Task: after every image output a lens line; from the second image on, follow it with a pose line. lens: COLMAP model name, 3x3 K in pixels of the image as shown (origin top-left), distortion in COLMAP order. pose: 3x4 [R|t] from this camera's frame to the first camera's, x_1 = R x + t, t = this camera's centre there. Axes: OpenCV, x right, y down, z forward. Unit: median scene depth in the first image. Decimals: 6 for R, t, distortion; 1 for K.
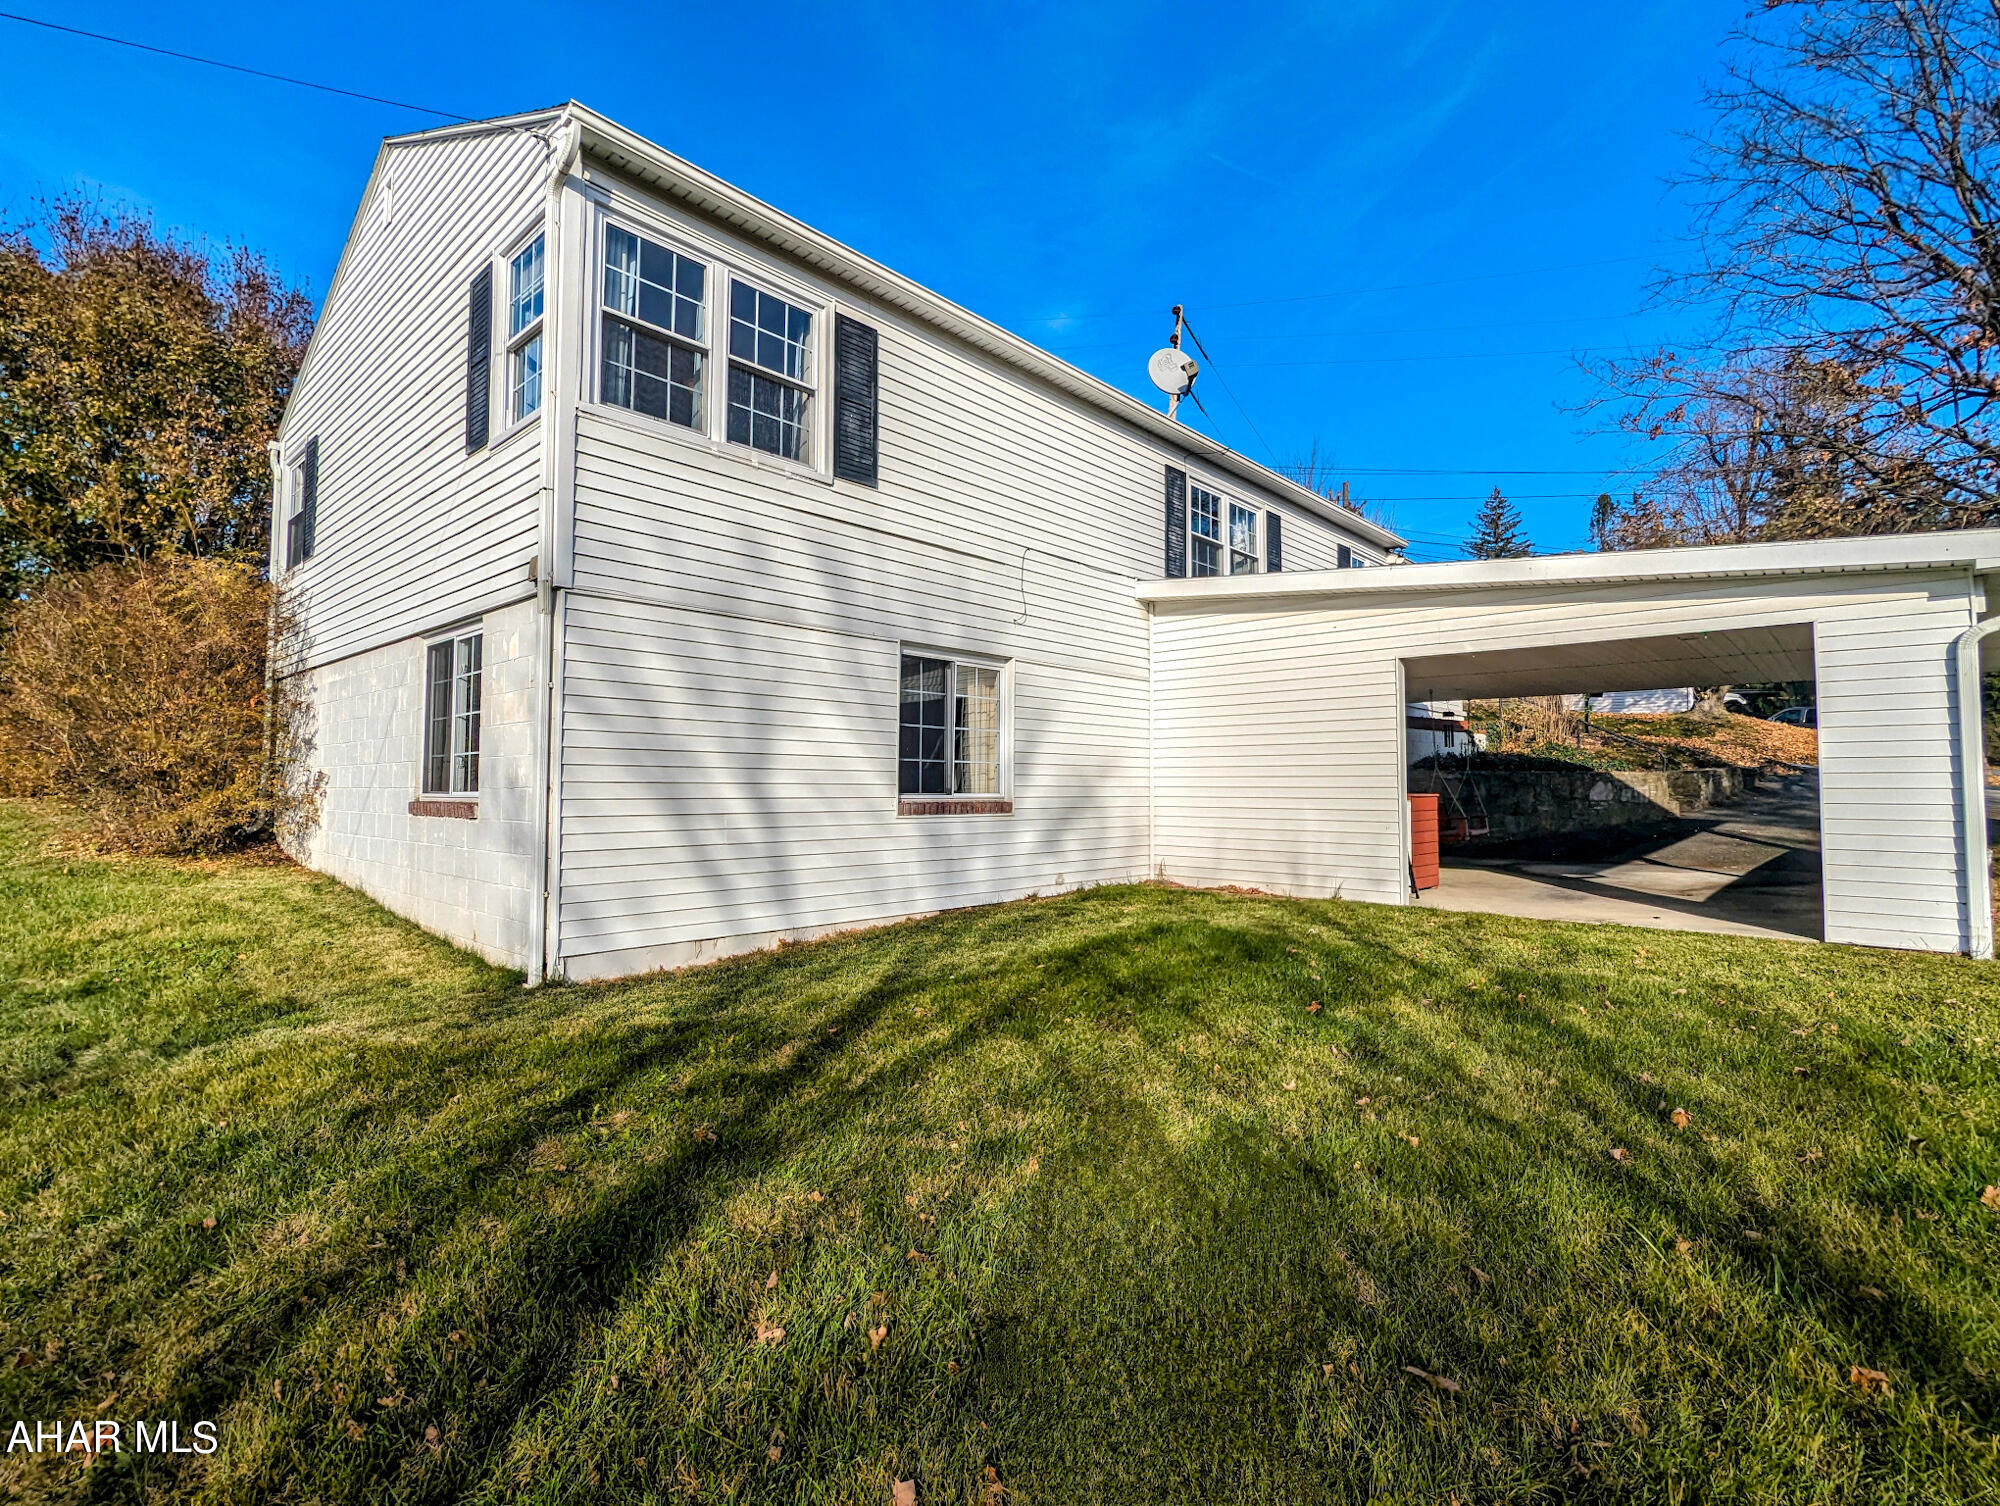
lens RADIAL K [[941.7, 0, 1000.0], [0, 941.7, 753.0], [0, 0, 1]] dist [-0.002328, -0.001914]
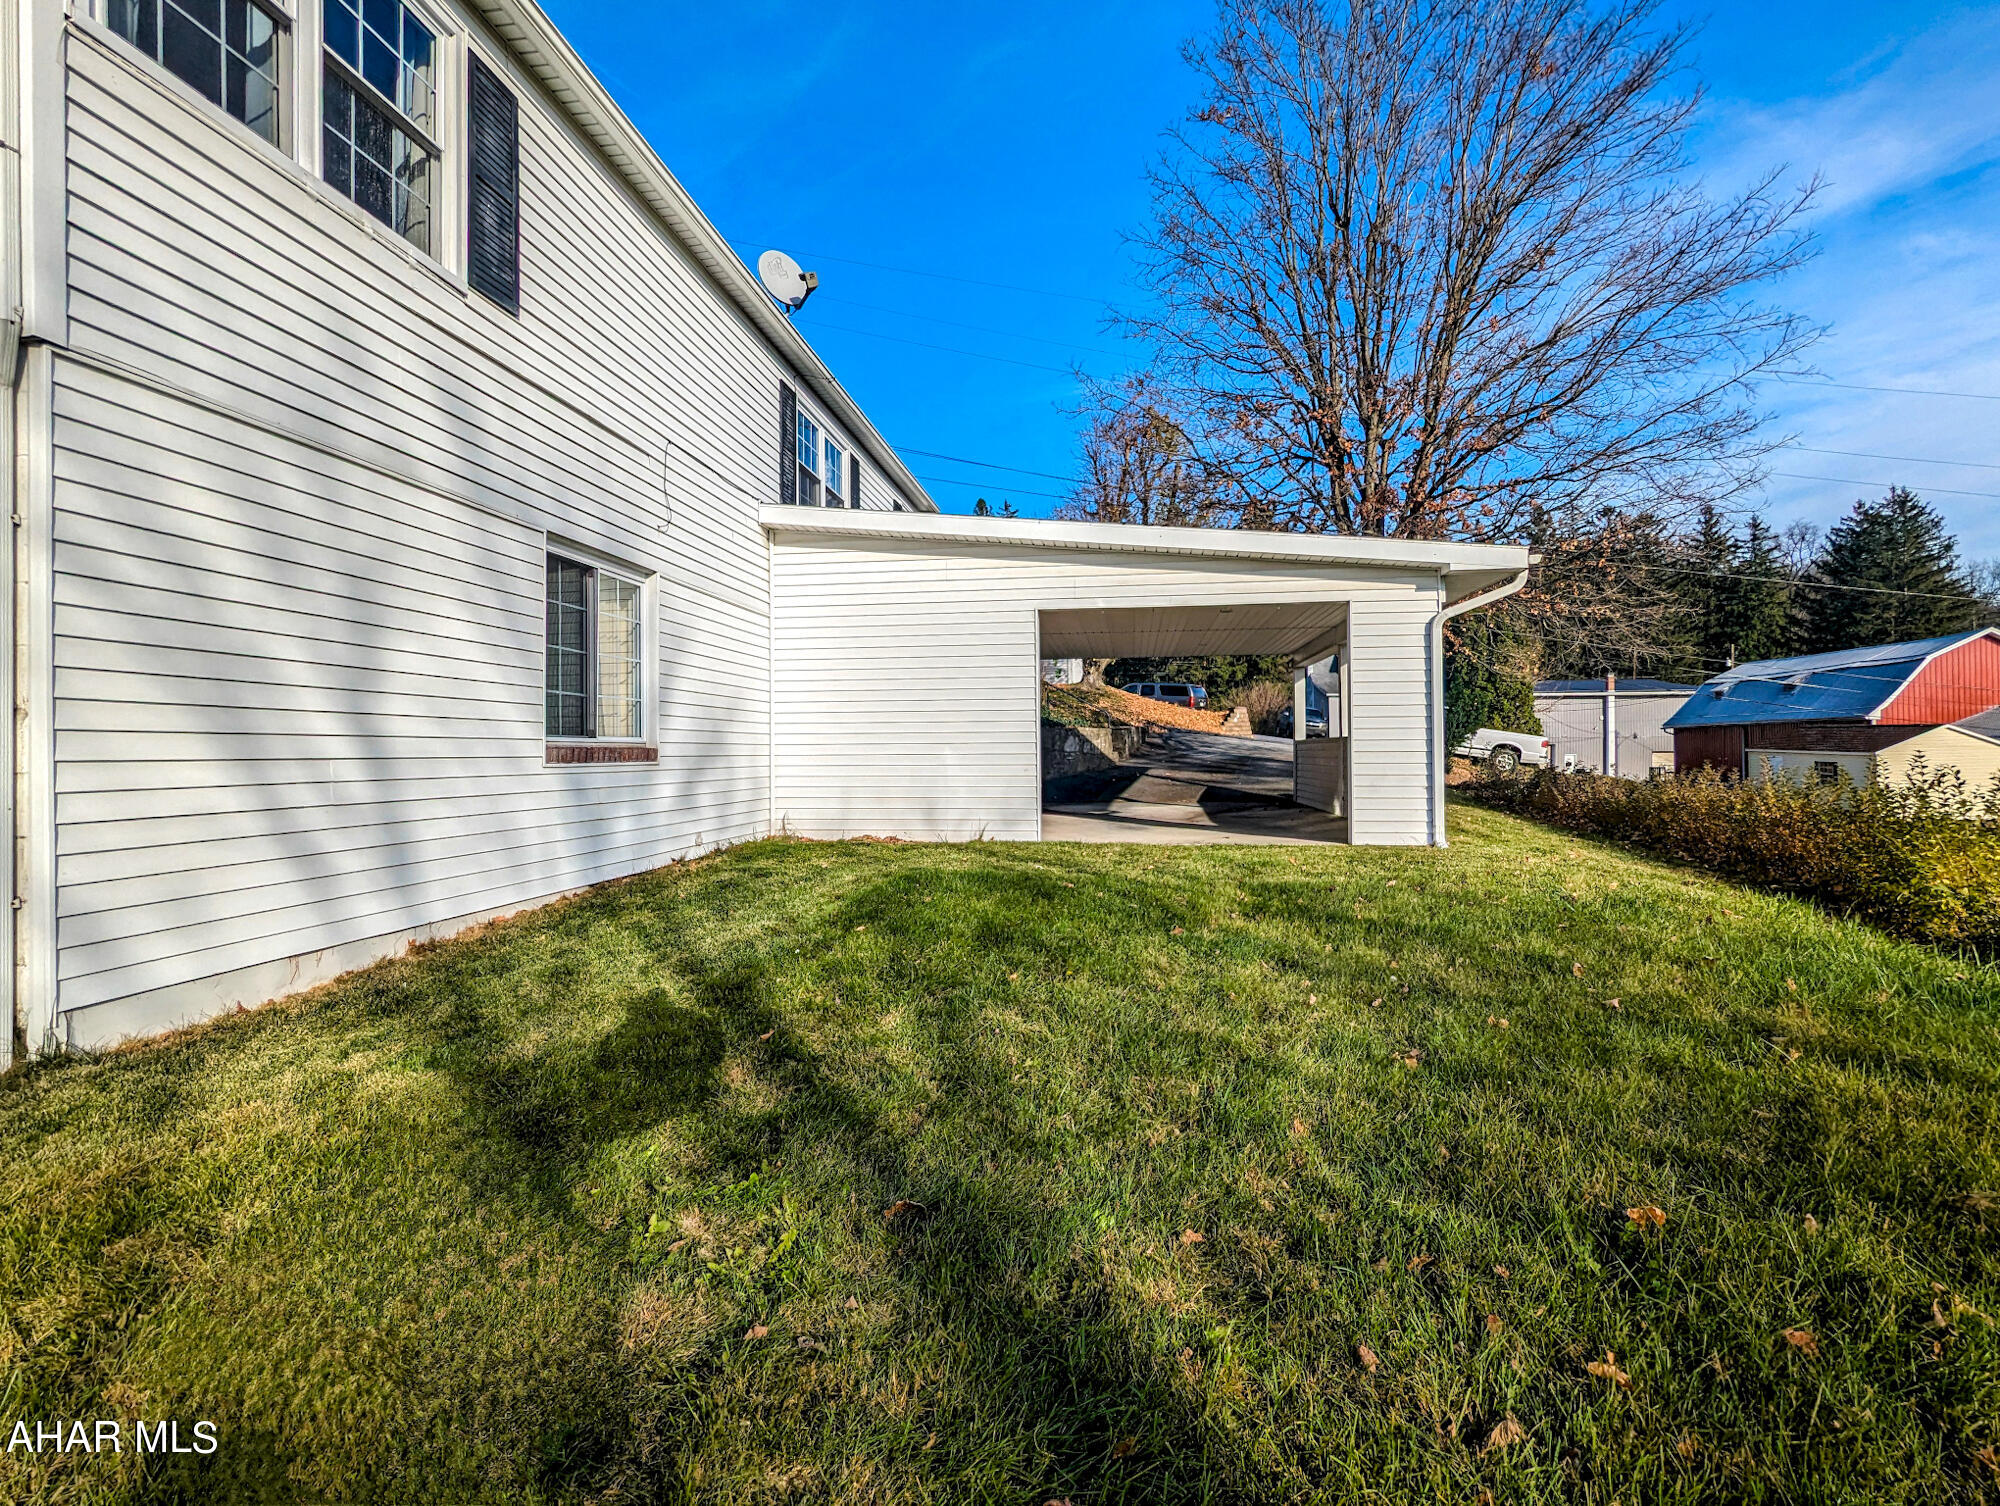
lens RADIAL K [[947.1, 0, 1003.5], [0, 947.1, 738.7], [0, 0, 1]] dist [-0.000480, -0.001155]
pose [[0.817114, -0.000592, 0.576476, -0.243973], [-0.012041, 0.999764, 0.018094, 0.028706], [-0.576351, -0.021726, 0.816914, 0.170269]]
